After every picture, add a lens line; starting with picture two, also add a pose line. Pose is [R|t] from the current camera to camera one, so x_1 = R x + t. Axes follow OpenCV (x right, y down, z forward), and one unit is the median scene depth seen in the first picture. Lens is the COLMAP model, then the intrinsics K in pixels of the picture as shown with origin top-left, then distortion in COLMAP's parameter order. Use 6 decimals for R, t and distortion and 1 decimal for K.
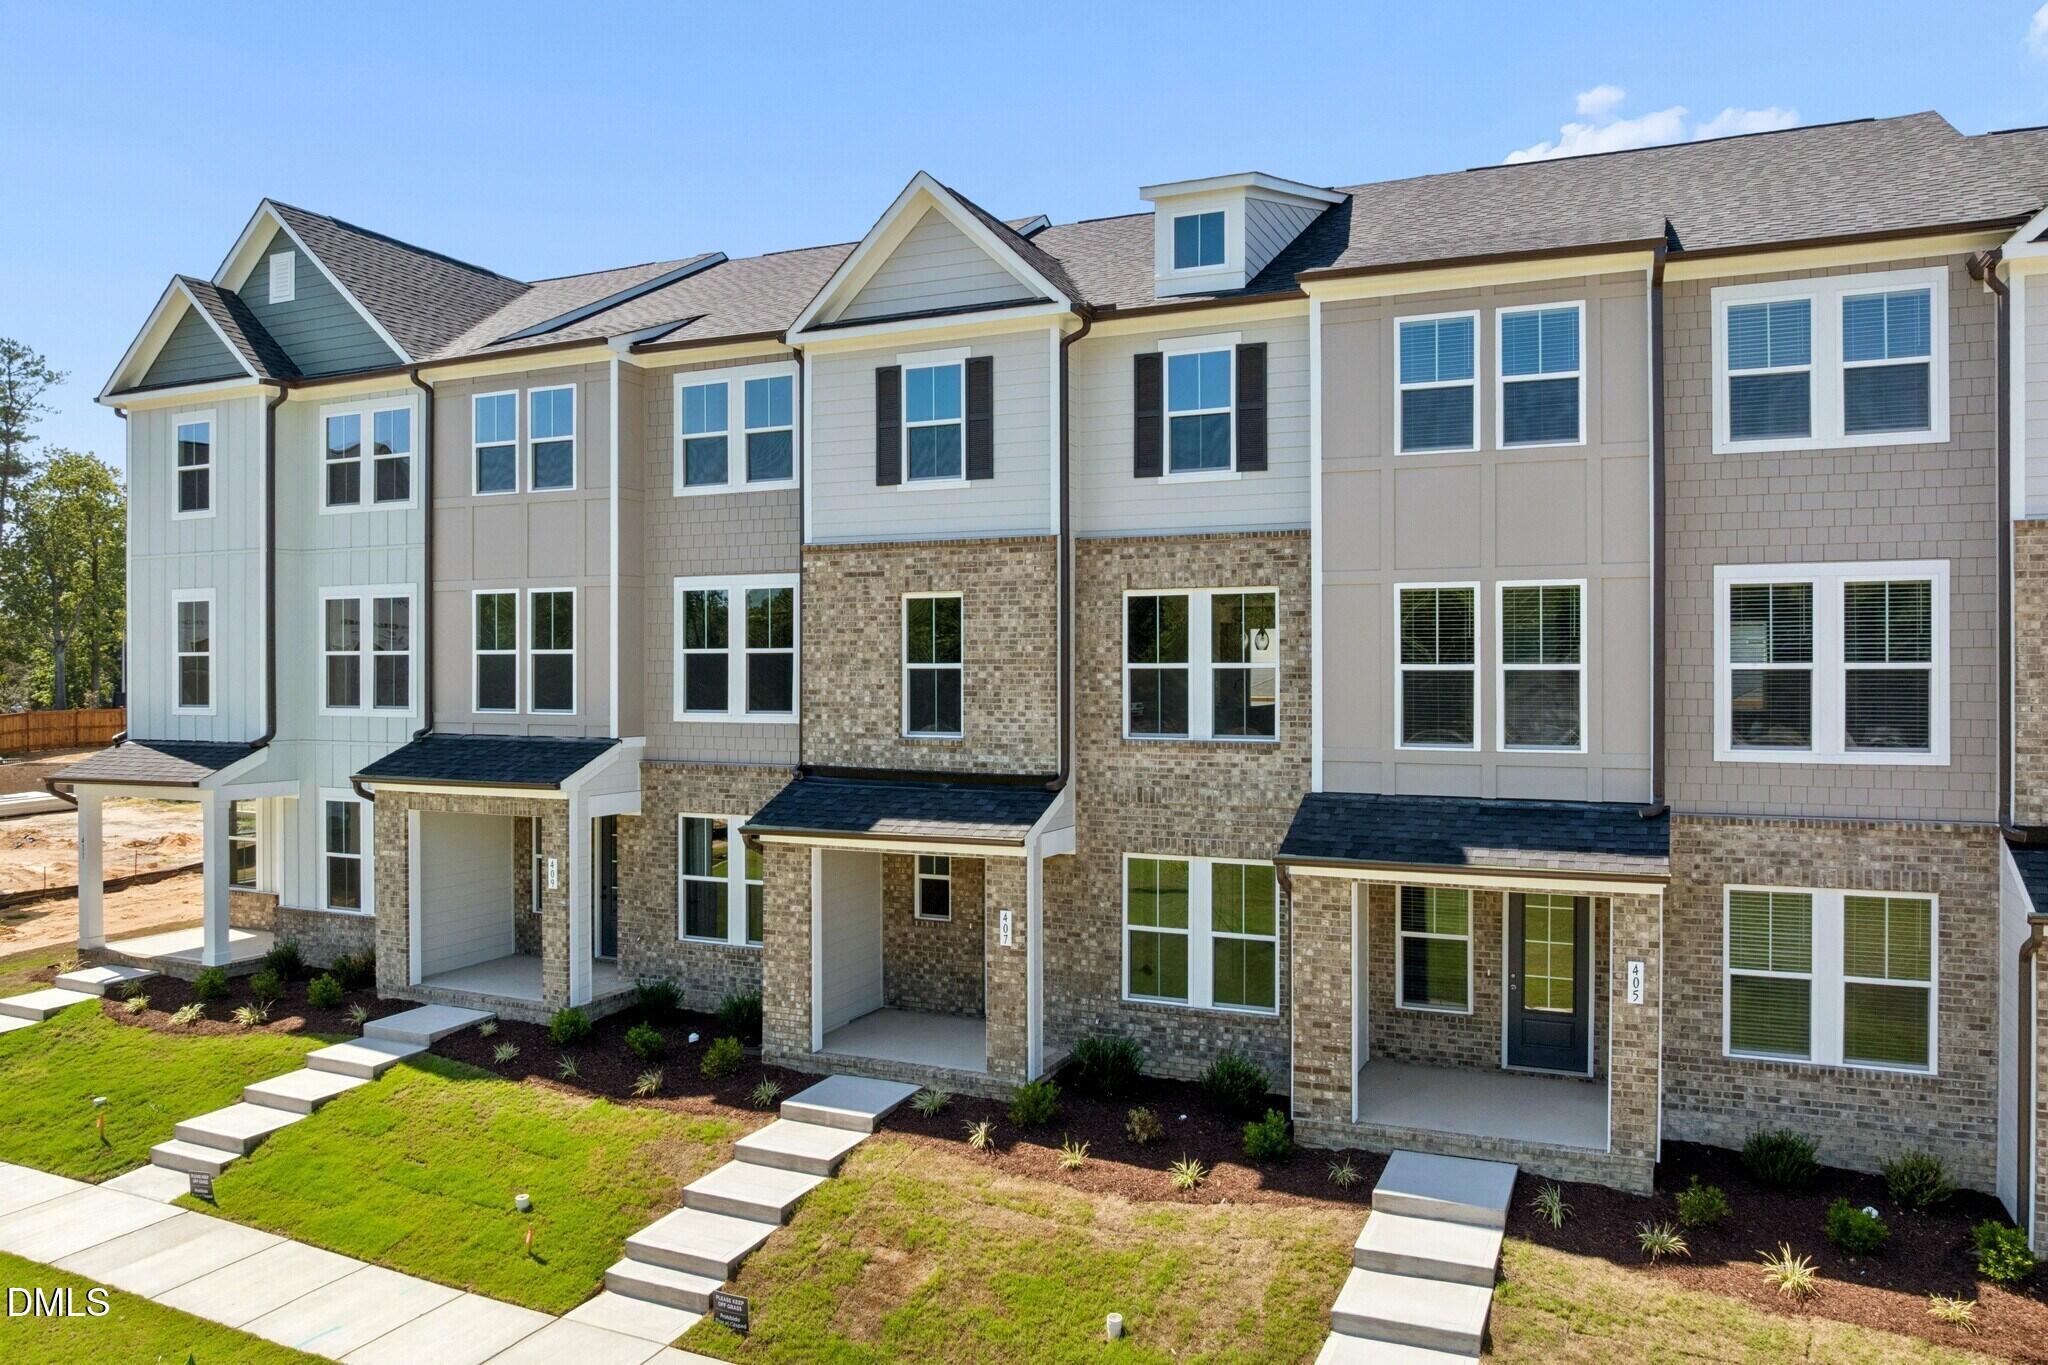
lens RADIAL K [[1441.4, 0, 1026.7], [0, 1441.4, 668.4], [0, 0, 1]] dist [-0.042323, 0.004255]
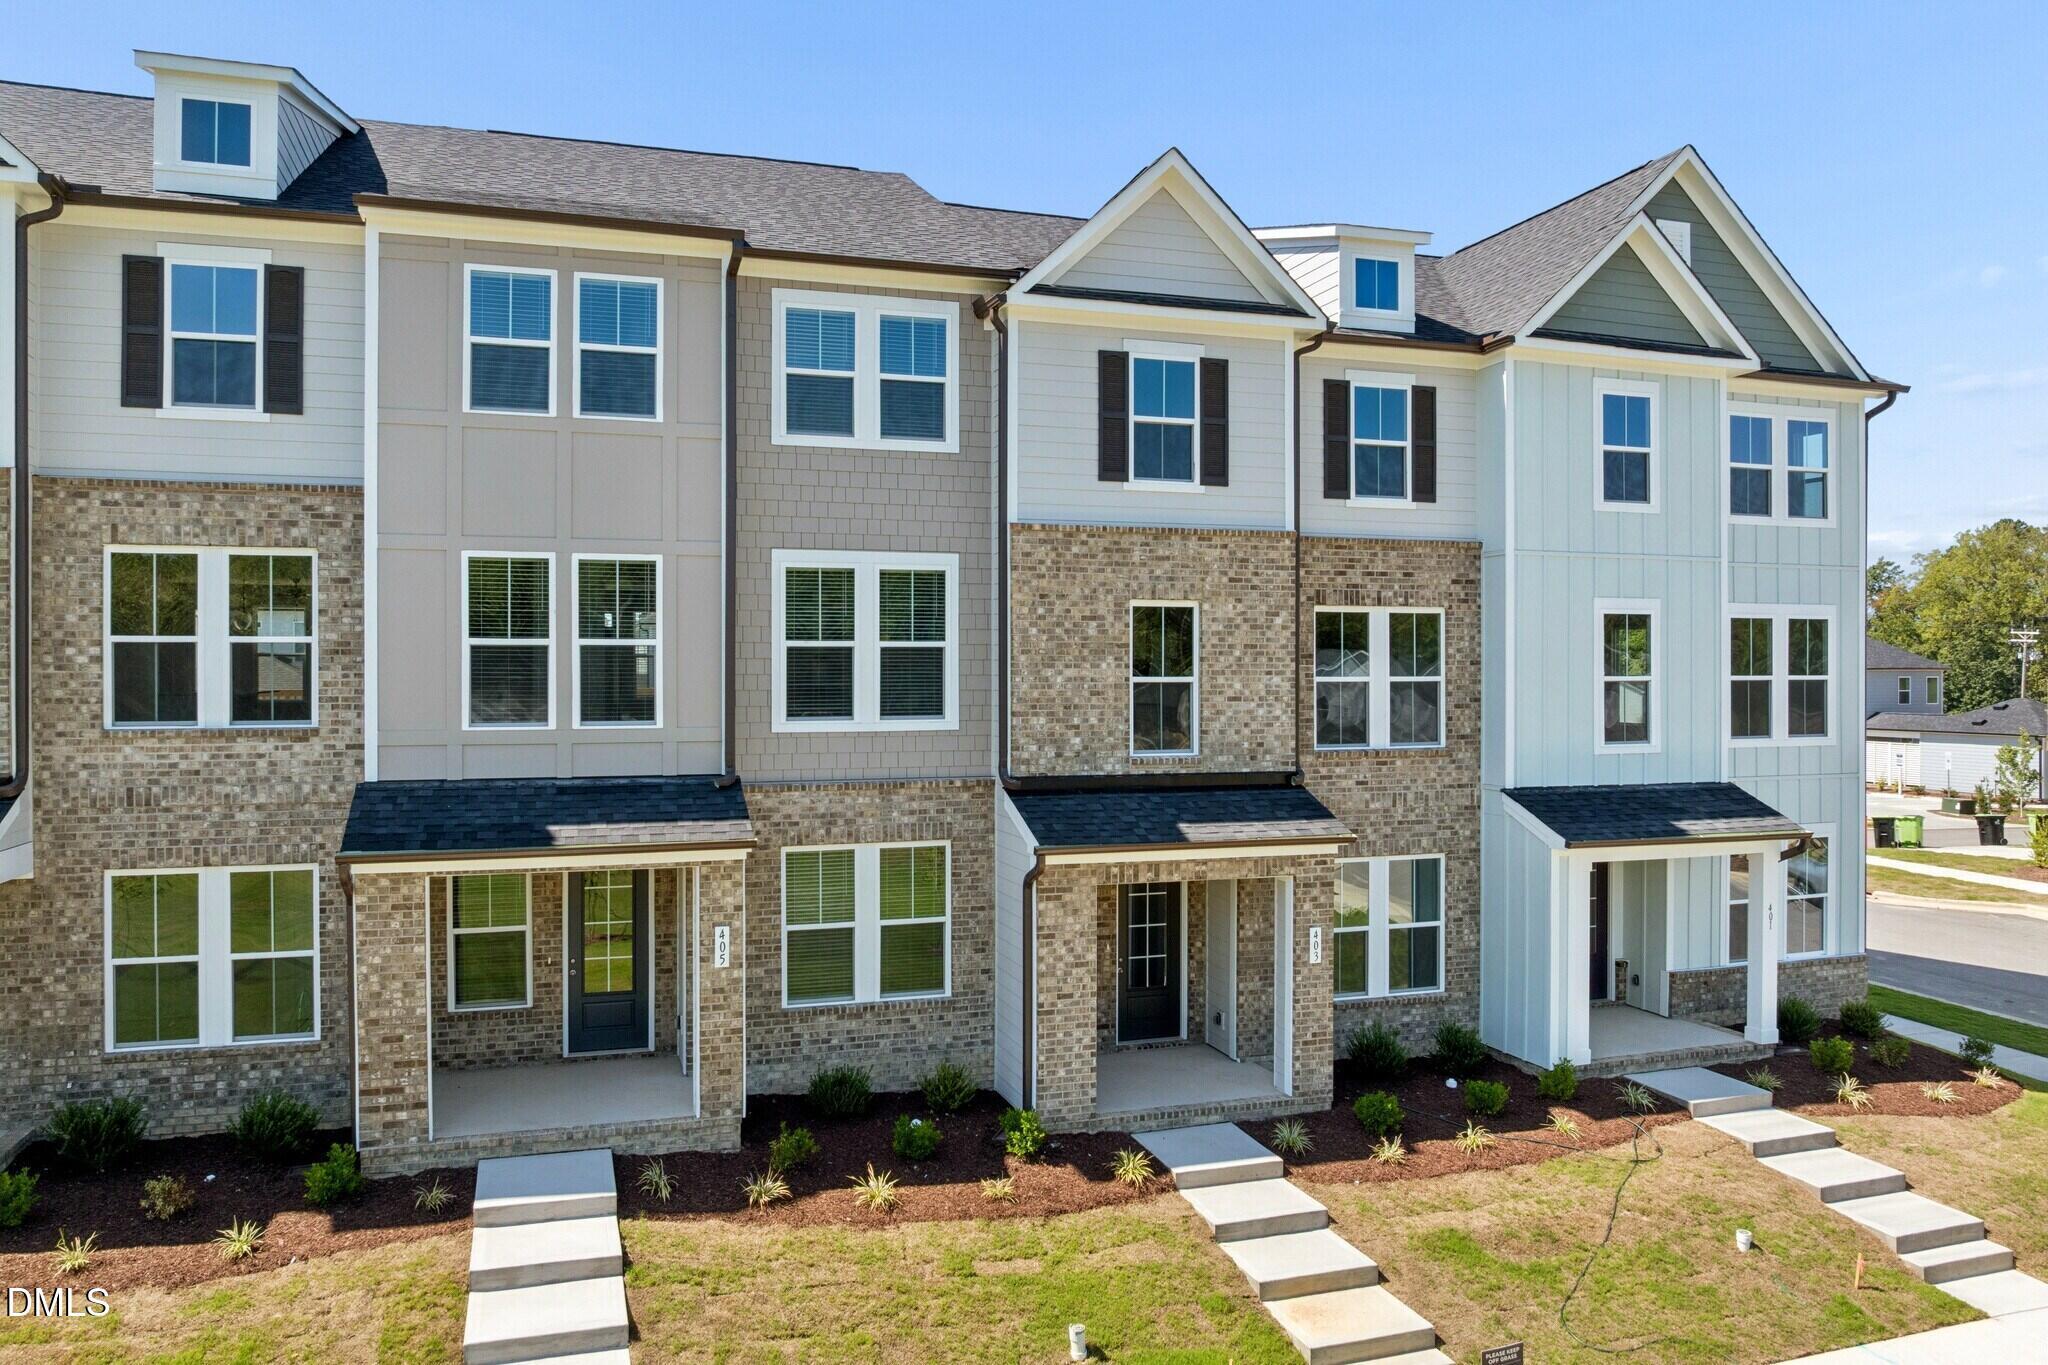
lens RADIAL K [[1437.1, 0, 1024.5], [0, 1437.1, 676.2], [0, 0, 1]] dist [-0.041289, 0.005708]
pose [[0.739782, -0.000996, 0.672846, -0.088937], [-0.000671, 0.999997, 0.002218, 0.018260], [-0.672846, -0.002092, 0.739780, 0.072858]]
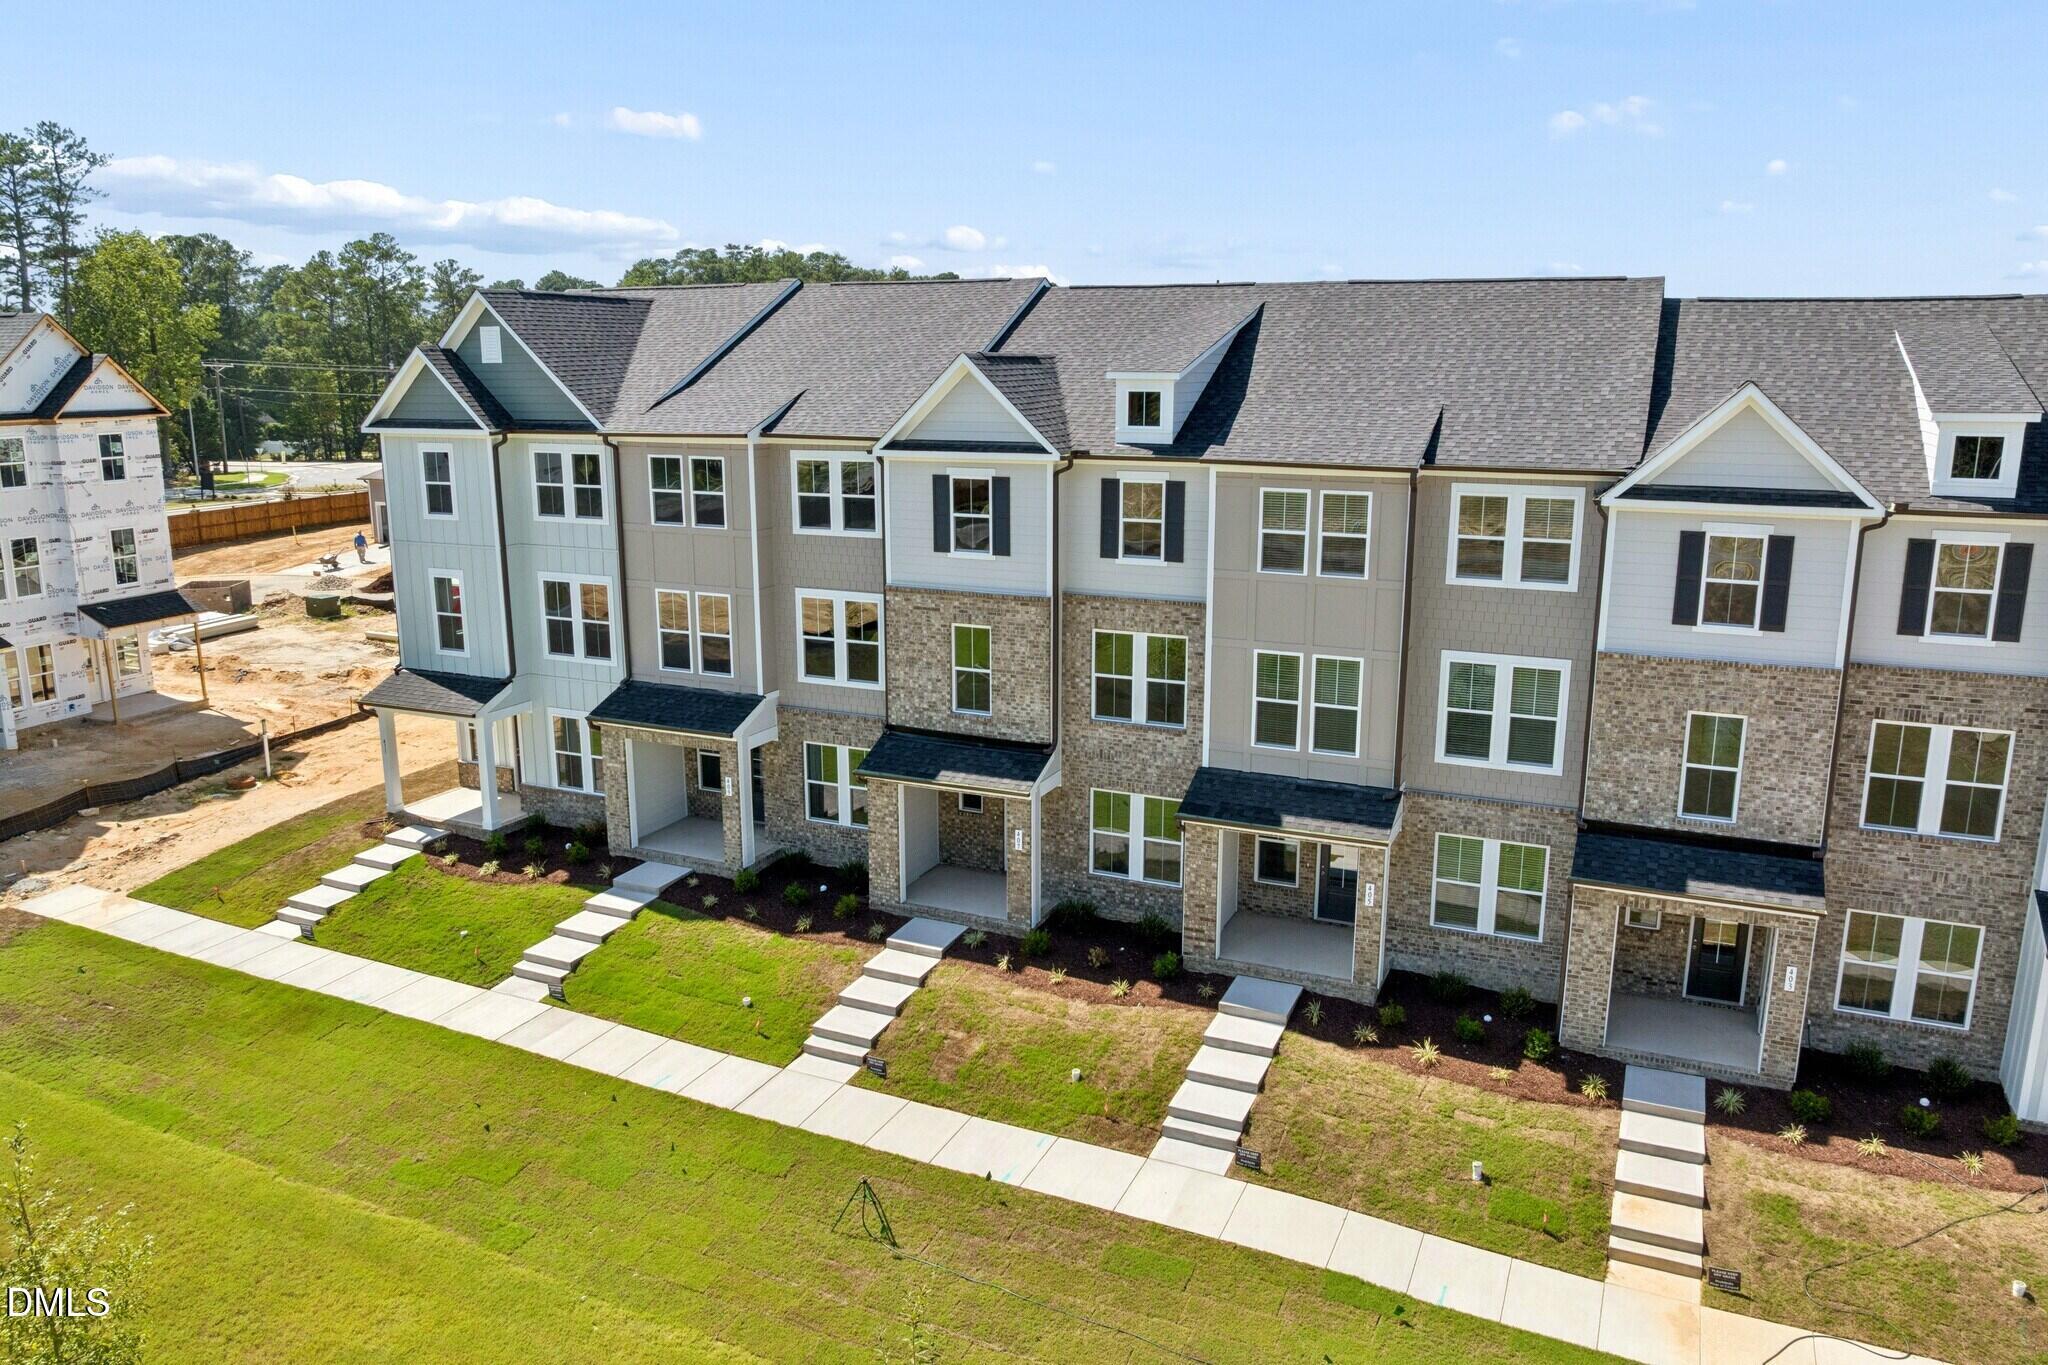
lens RADIAL K [[1428.1, 0, 1030.8], [0, 1428.1, 676.3], [0, 0, 1]] dist [-0.033119, -0.007022]
pose [[0.999997, 0.001779, 0.001621, -0.003406], [-0.002086, 0.976548, 0.215291, -0.358847], [-0.001200, -0.215294, 0.976549, -0.572477]]
